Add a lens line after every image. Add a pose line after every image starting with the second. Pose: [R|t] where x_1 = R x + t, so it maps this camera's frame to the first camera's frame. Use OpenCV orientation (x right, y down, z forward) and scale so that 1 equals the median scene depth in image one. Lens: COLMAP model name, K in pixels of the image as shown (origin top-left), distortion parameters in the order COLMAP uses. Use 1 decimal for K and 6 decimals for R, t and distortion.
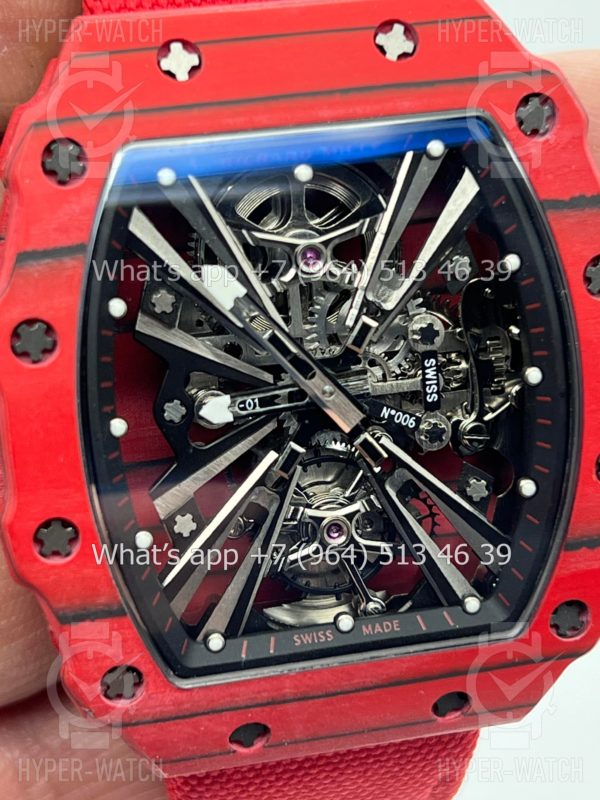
lens RADIAL K [[1914.0, 0, 300.0], [0, 1914.0, 400.0], [0, 0, 1]] dist [0.228006, -0.033973]
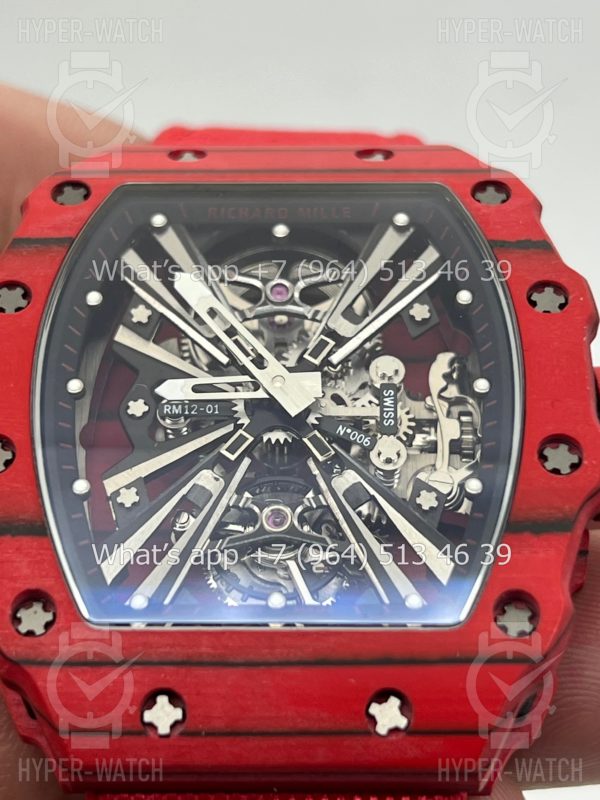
lens RADIAL K [[1914.0, 0, 300.0], [0, 1914.0, 400.0], [0, 0, 1]] dist [0.228006, -0.033973]
pose [[0.973602, -0.031662, -0.226045, 0.260448], [-0.128086, 0.743917, -0.655883, 0.683192], [0.188925, 0.667522, 0.720223, 0.249630]]
